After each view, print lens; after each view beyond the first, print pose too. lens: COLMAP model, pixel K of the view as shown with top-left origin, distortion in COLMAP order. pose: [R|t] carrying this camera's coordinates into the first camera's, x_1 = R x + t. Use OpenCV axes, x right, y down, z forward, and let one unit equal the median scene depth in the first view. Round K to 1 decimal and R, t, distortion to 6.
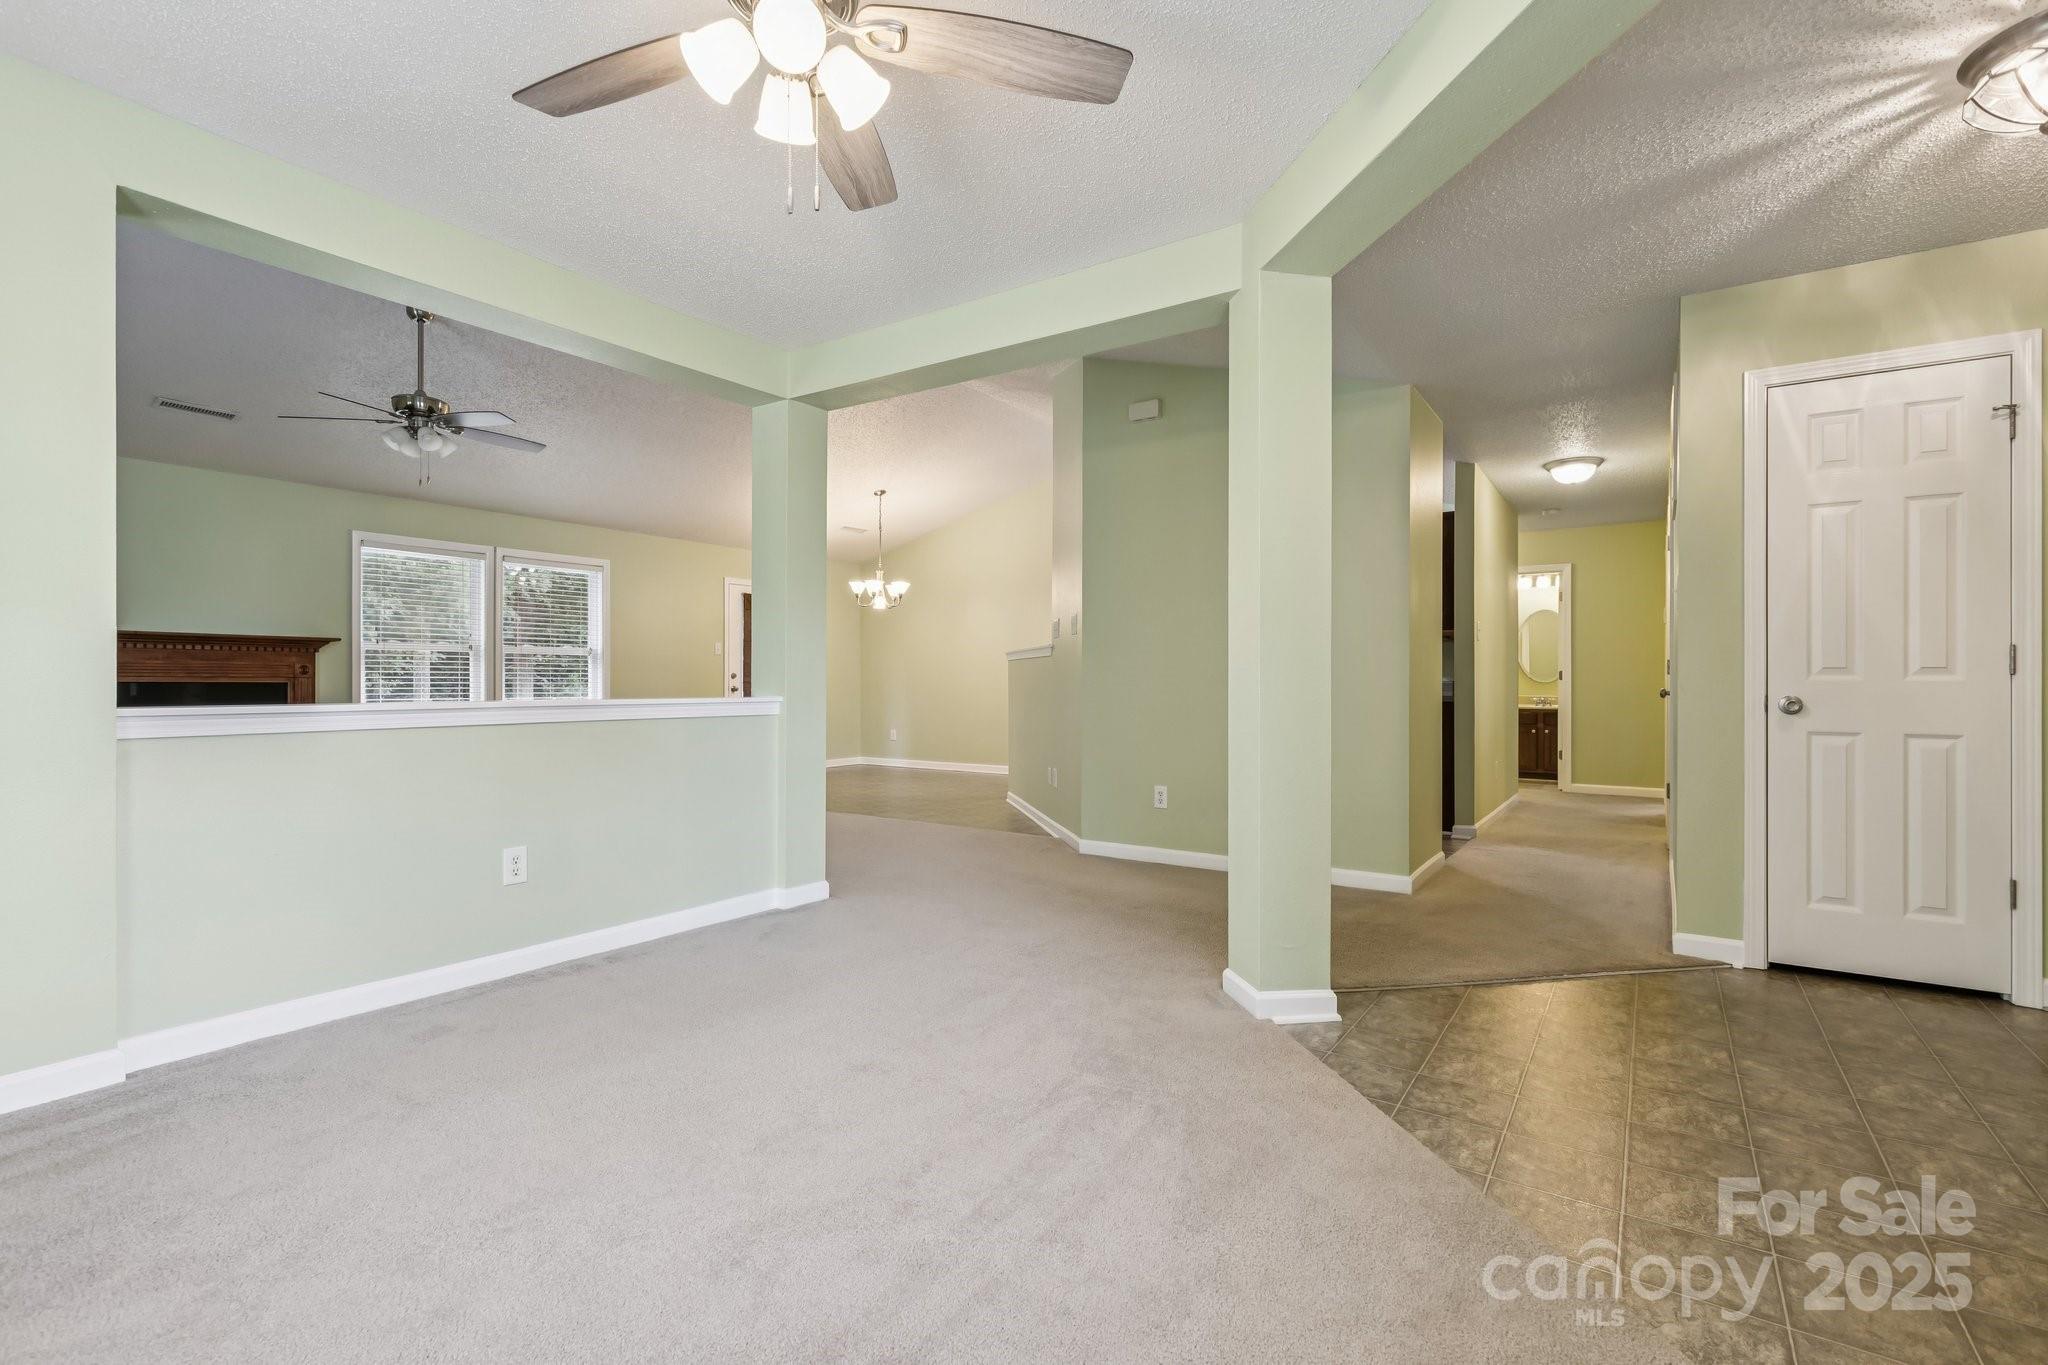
lens RADIAL K [[930.0, 0, 1023.0], [0, 930.0, 684.0], [0, 0, 1]] dist [0.000067, 0.002353]
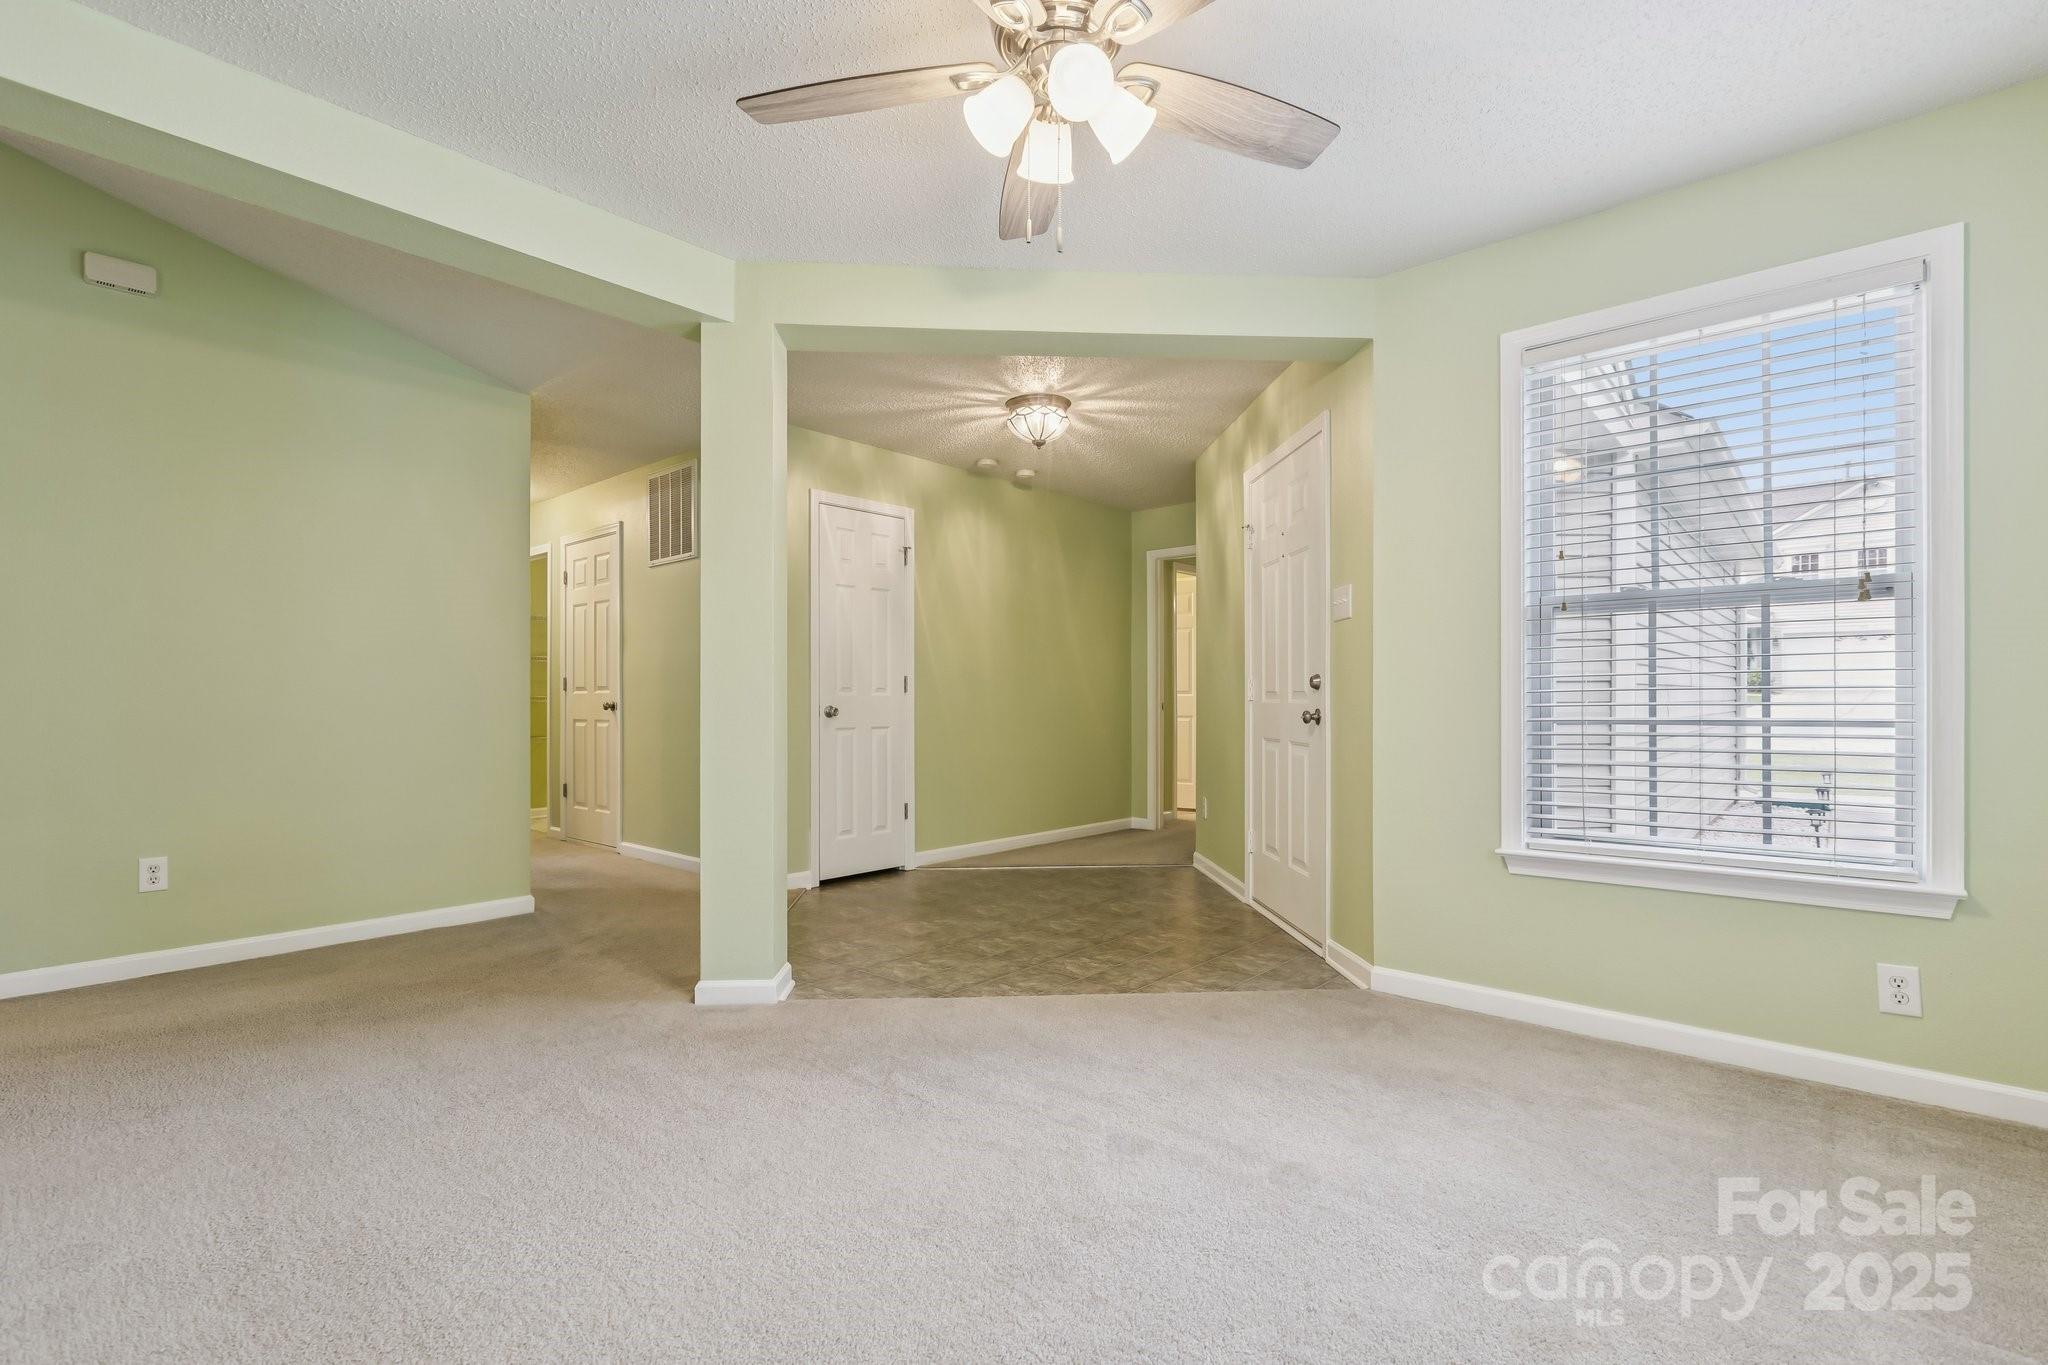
lens RADIAL K [[930.0, 0, 1045.4], [0, 930.0, 687.5], [0, 0, 1]] dist [0.000067, 0.002353]
pose [[0.117148, 0.007677, 0.993085, -0.711074], [0.004630, 0.999955, -0.008276, -0.002218], [-0.993104, 0.005567, 0.117107, 0.490404]]
